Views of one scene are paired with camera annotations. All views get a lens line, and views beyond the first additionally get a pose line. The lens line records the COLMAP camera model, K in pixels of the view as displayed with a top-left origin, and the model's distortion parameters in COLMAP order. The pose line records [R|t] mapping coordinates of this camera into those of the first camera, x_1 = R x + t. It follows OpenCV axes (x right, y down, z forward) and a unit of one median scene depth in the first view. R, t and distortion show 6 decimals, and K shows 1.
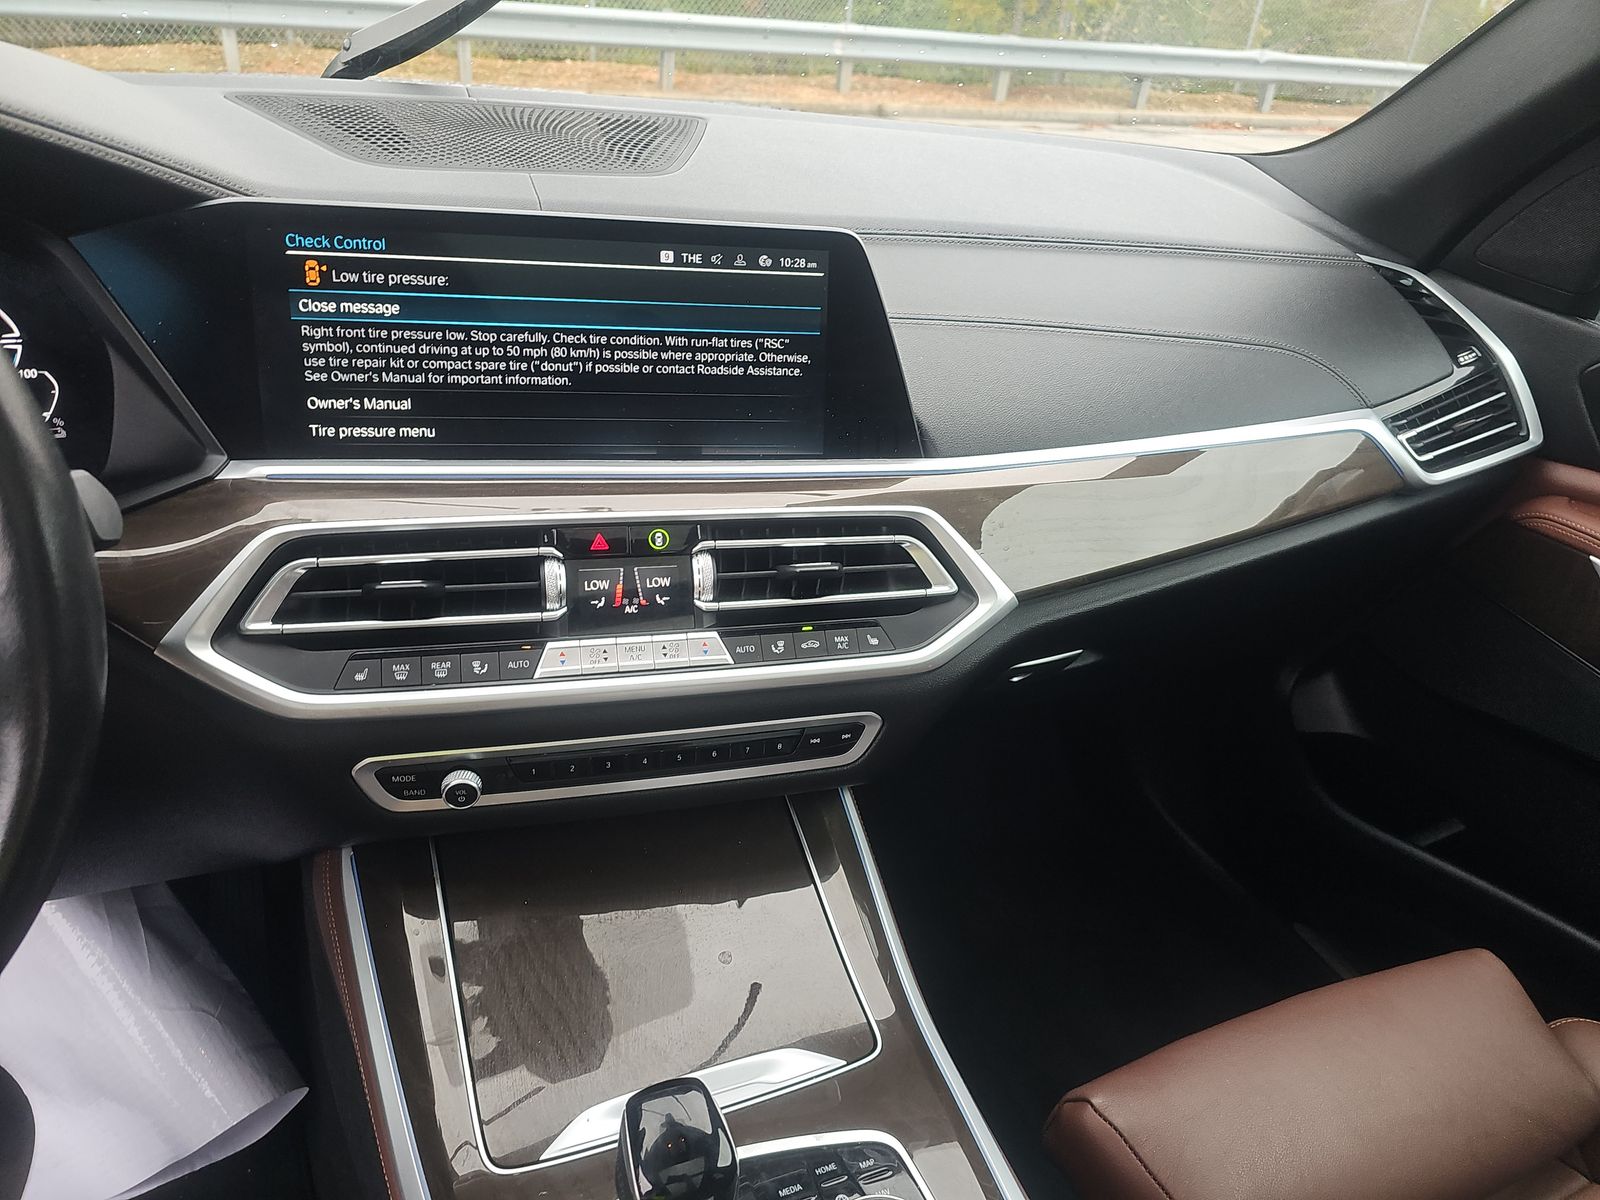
lens RADIAL K [[1045.8, 0, 799.6], [0, 1045.8, 606.7], [0, 0, 1]] dist [0.000696, -0.001138]
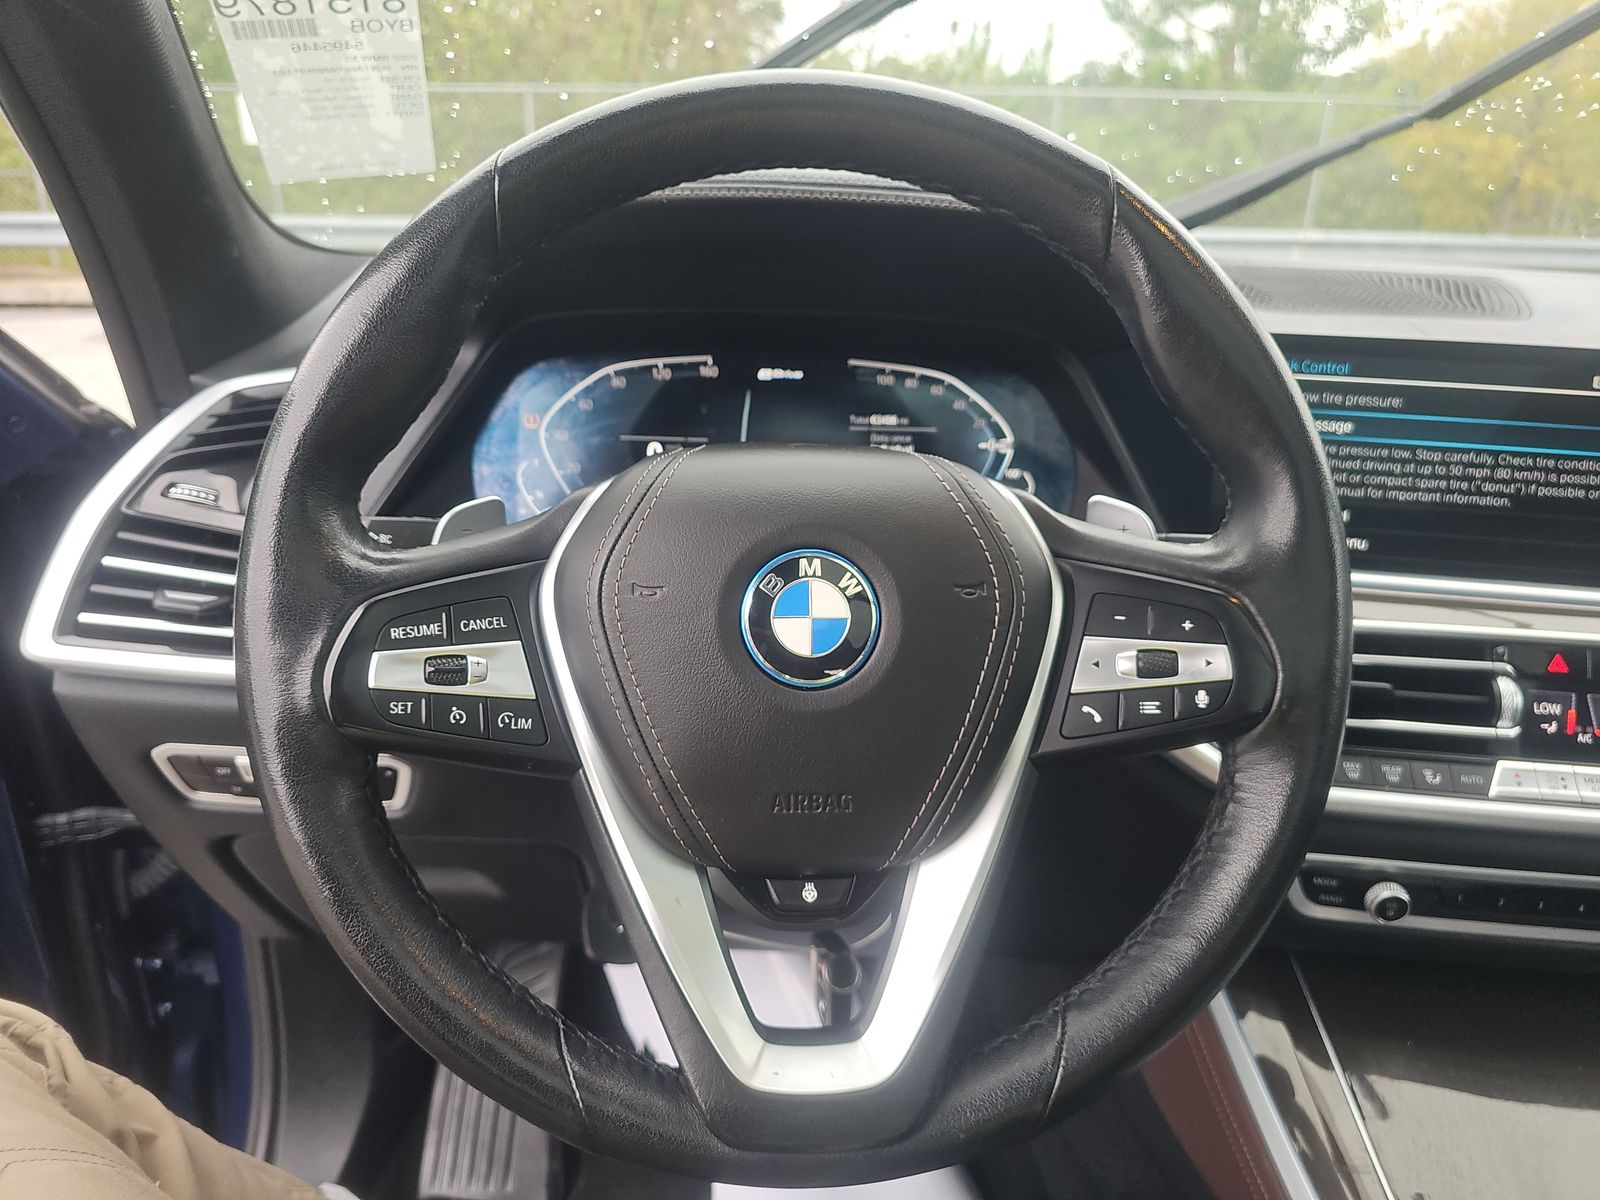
lens RADIAL K [[1045.8, 0, 791.0], [0, 1045.8, 597.7], [0, 0, 1]] dist [0.000696, -0.001138]
pose [[0.936833, 0.068084, -0.343086, -0.525108], [-0.131137, 0.977694, -0.164063, 0.128858], [0.324263, 0.198691, 0.924865, -0.126618]]
